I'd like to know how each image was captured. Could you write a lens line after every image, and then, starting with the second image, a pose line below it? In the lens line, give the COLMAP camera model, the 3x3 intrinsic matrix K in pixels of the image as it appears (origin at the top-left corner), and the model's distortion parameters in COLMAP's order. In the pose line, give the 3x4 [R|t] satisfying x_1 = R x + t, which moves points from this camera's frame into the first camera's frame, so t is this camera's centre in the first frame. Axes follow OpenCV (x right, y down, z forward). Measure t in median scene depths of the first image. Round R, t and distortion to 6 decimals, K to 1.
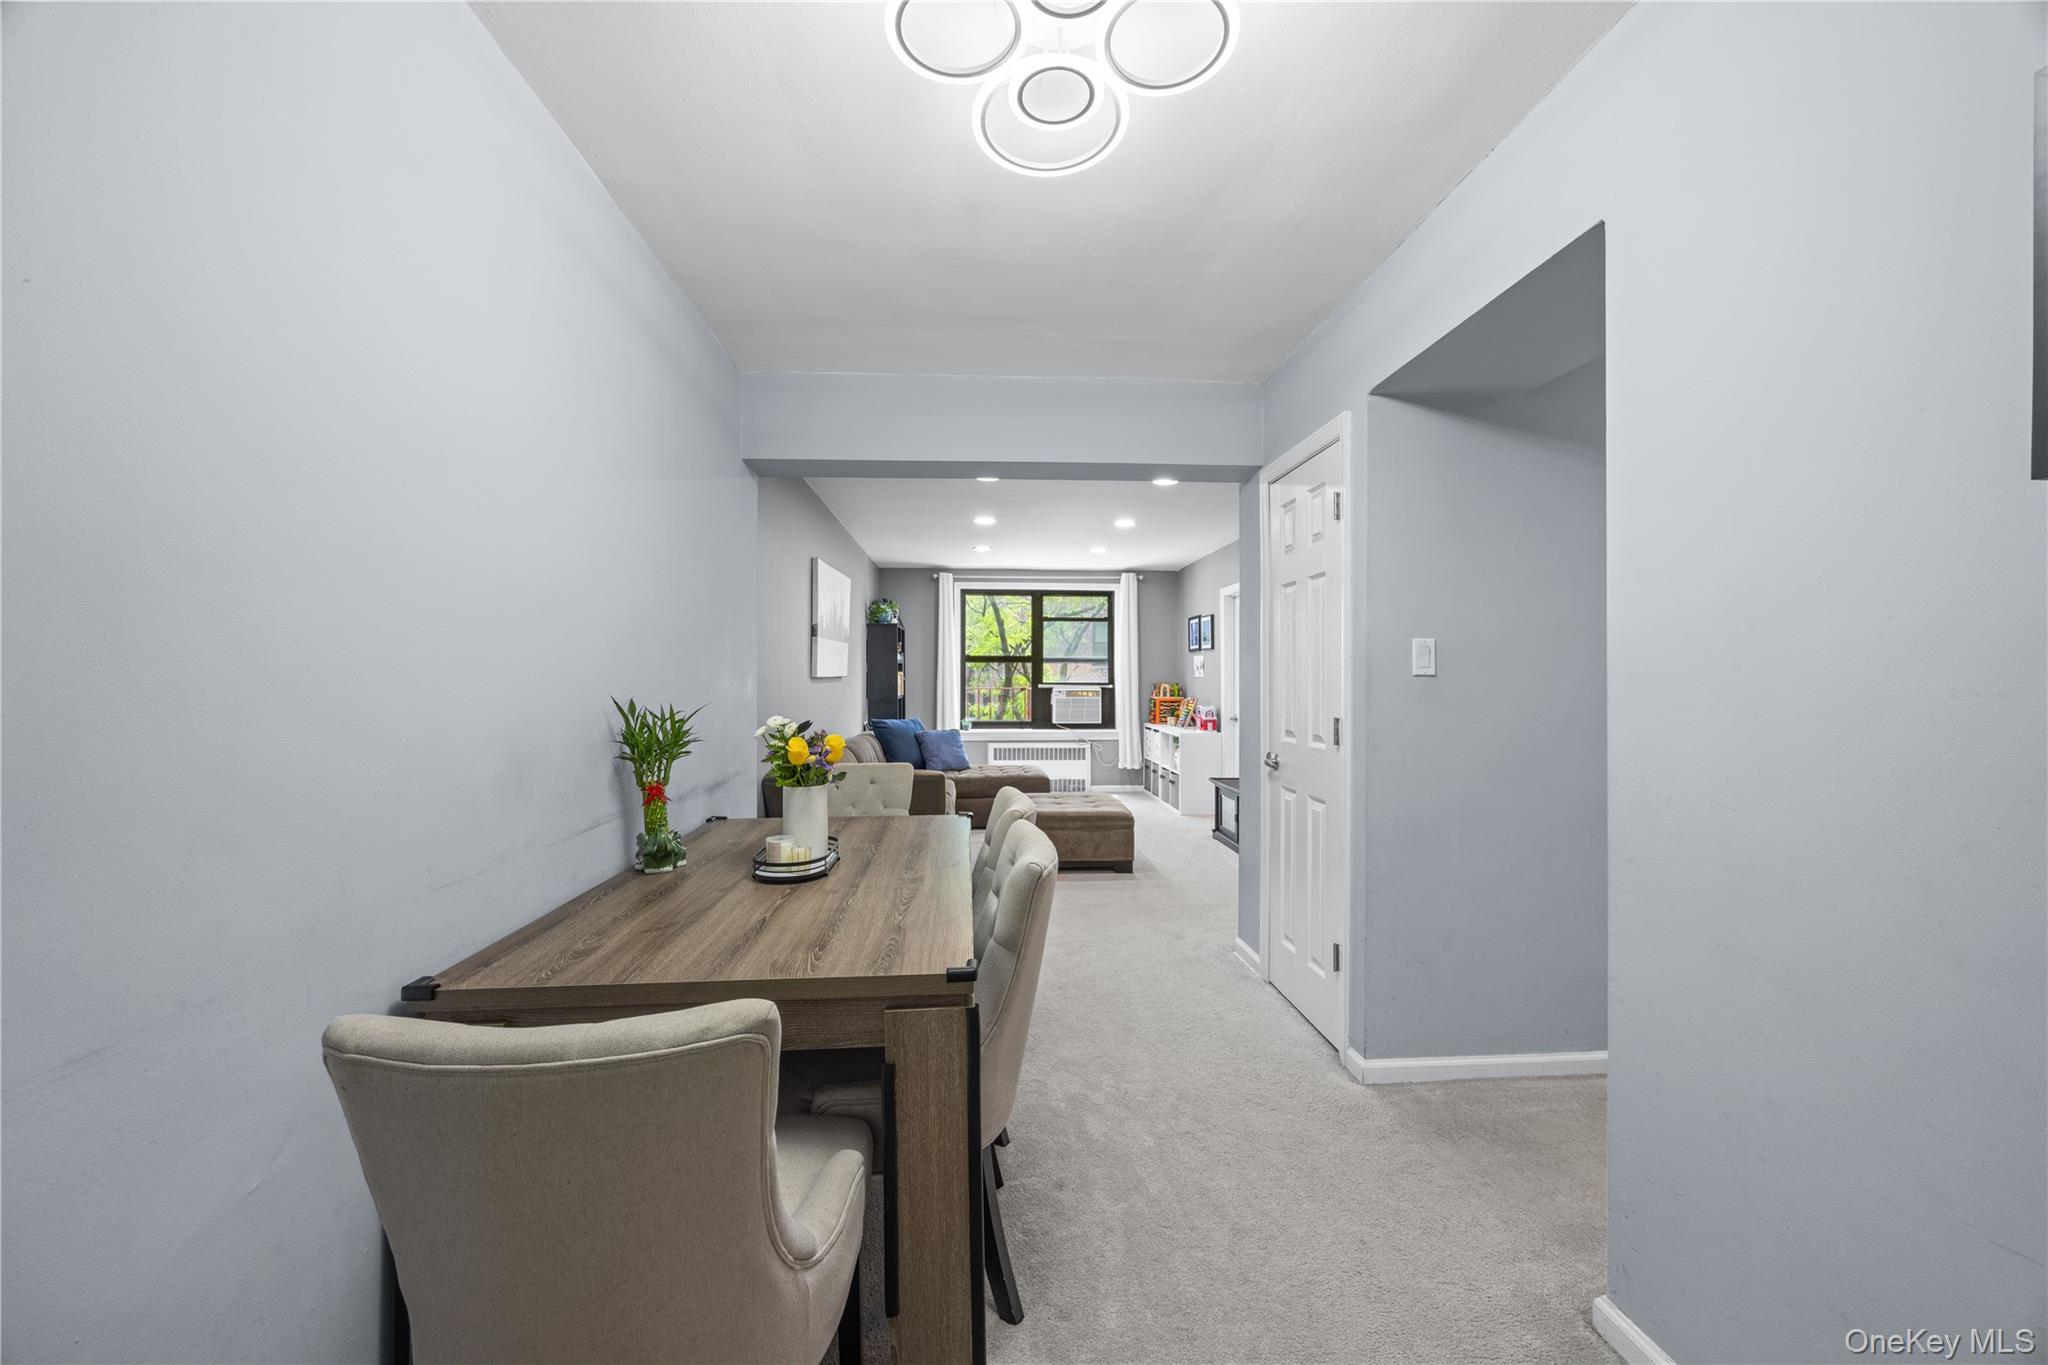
lens RADIAL K [[789.4, 0, 1038.5], [0, 789.4, 668.6], [0, 0, 1]] dist [-0.002686, 0.000689]
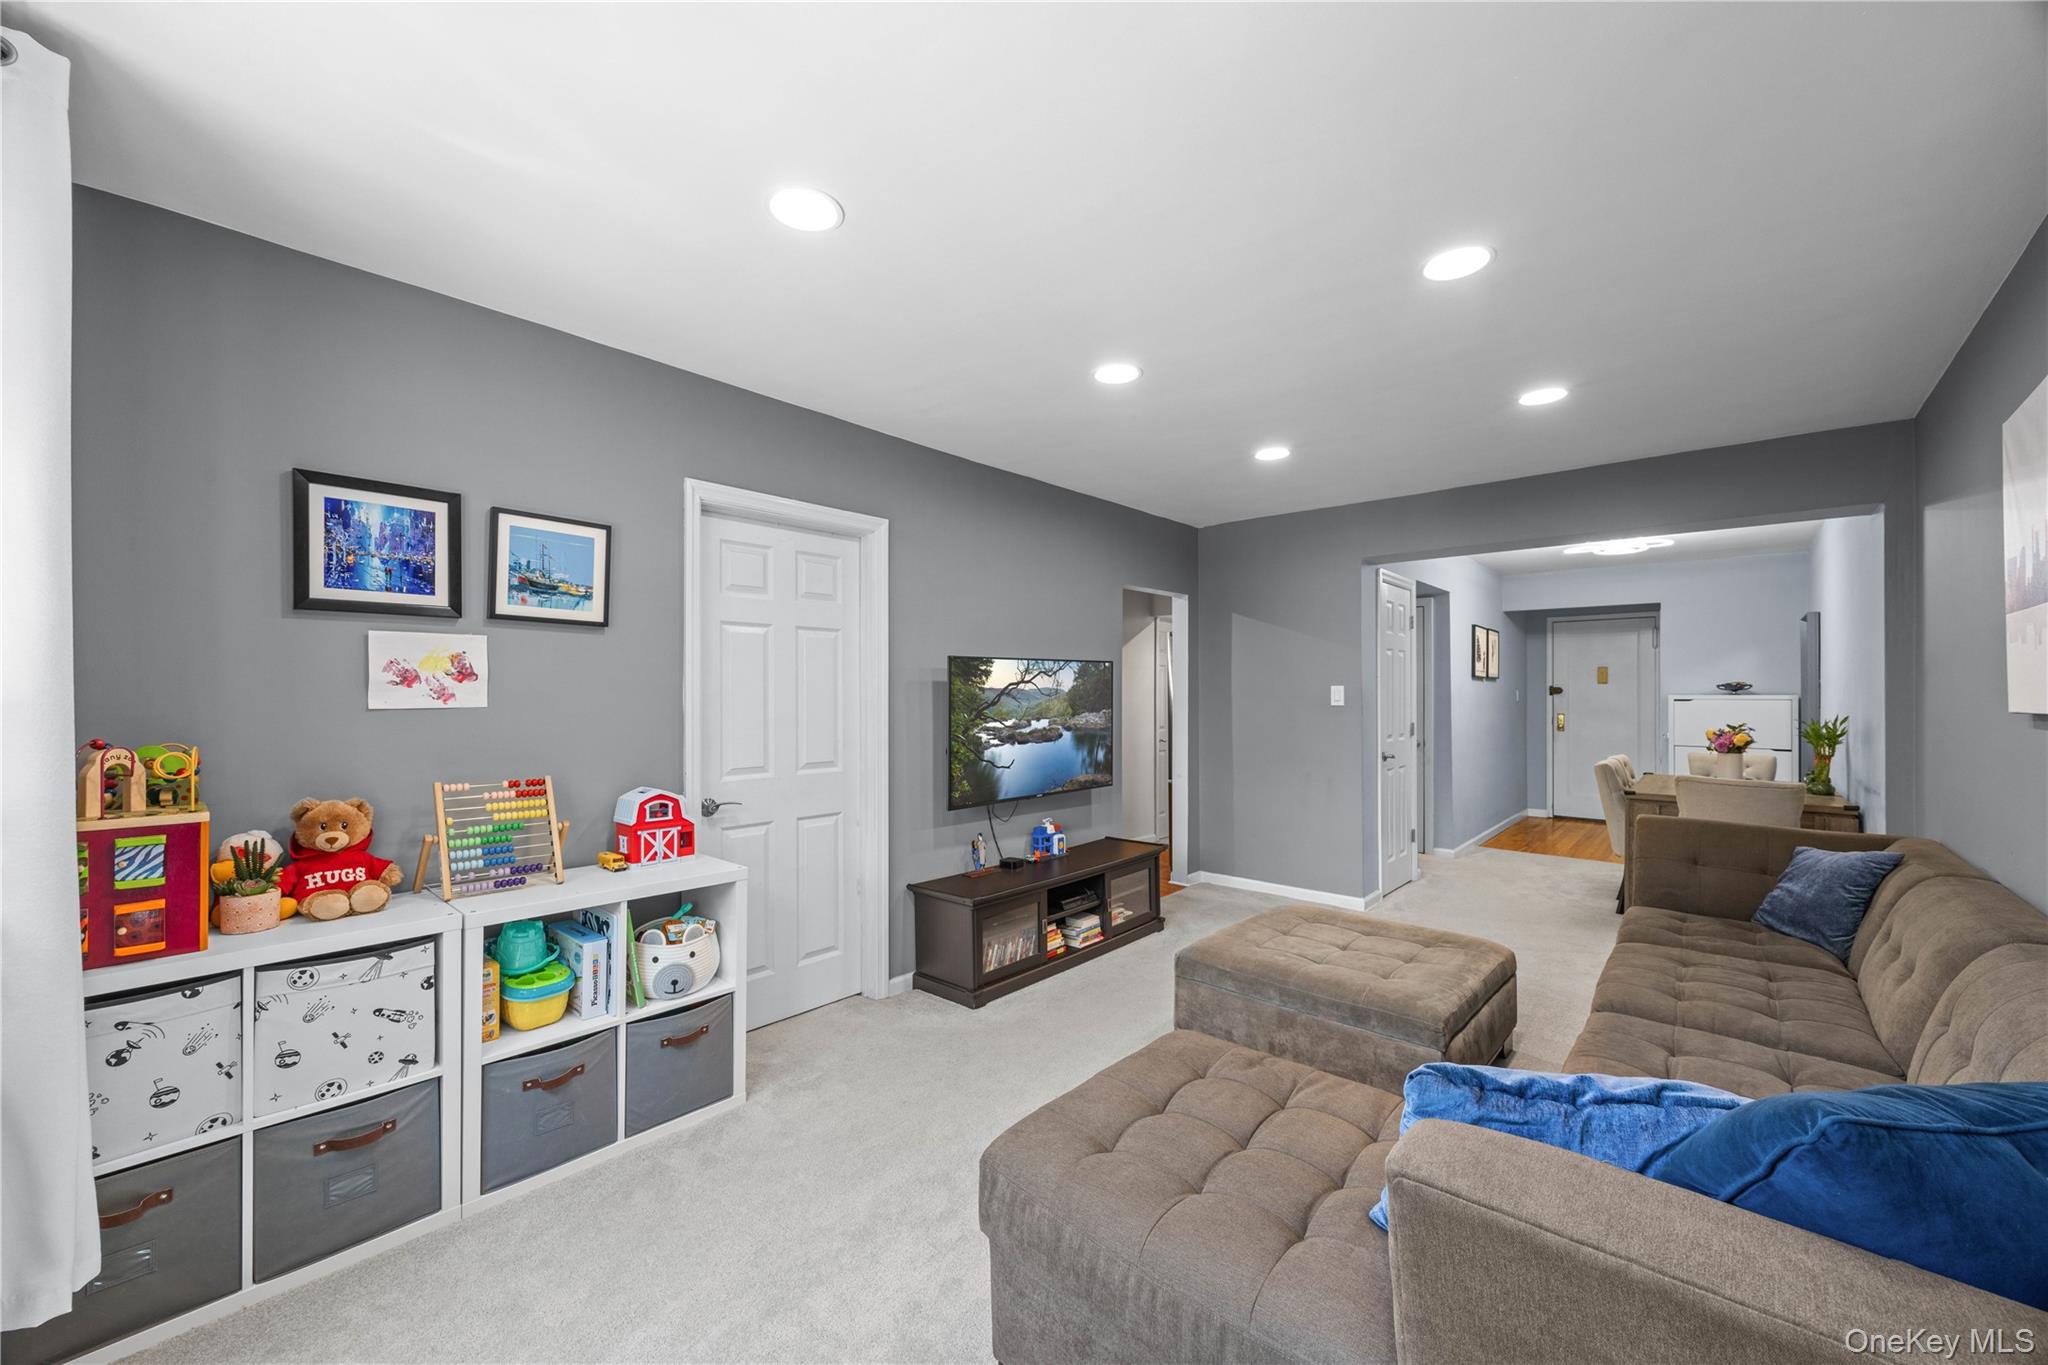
lens RADIAL K [[789.4, 0, 1019.0], [0, 789.4, 687.4], [0, 0, 1]] dist [-0.002686, 0.000689]
pose [[-0.679438, 0.006330, 0.733706, -0.136680], [-0.010100, 0.999787, -0.017979, 0.005722], [-0.733664, -0.019627, -0.679229, 0.968523]]
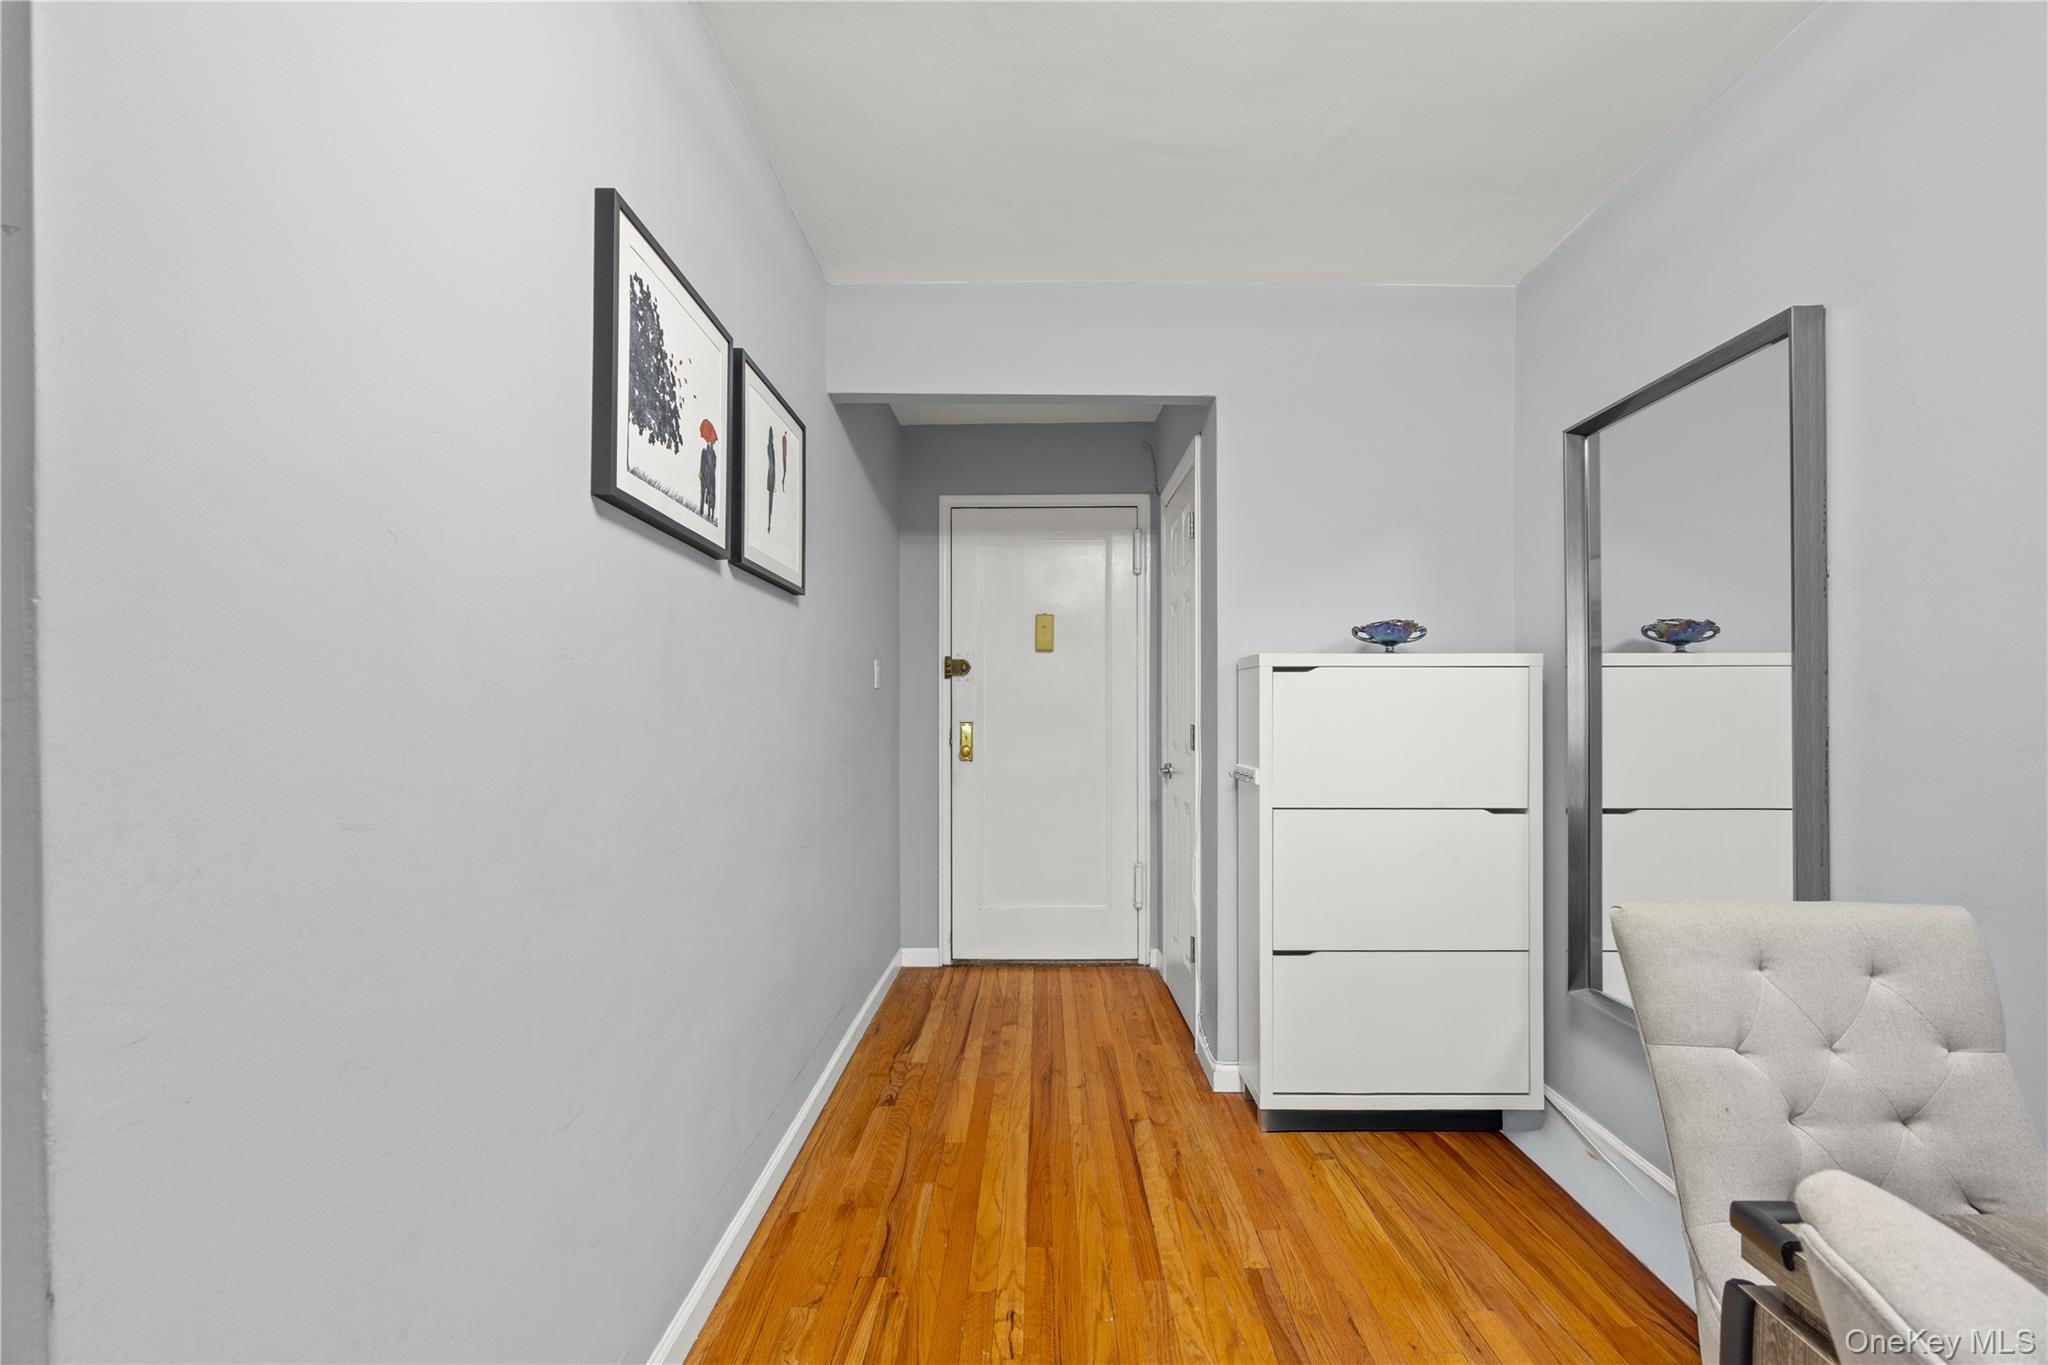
lens RADIAL K [[789.4, 0, 1025.1], [0, 789.4, 720.3], [0, 0, 1]] dist [-0.002686, 0.000689]
pose [[-0.994043, 0.003134, 0.108946, 0.046447], [0.002761, 0.999990, -0.003568, 0.014891], [-0.108956, -0.003246, -0.994041, 0.229991]]
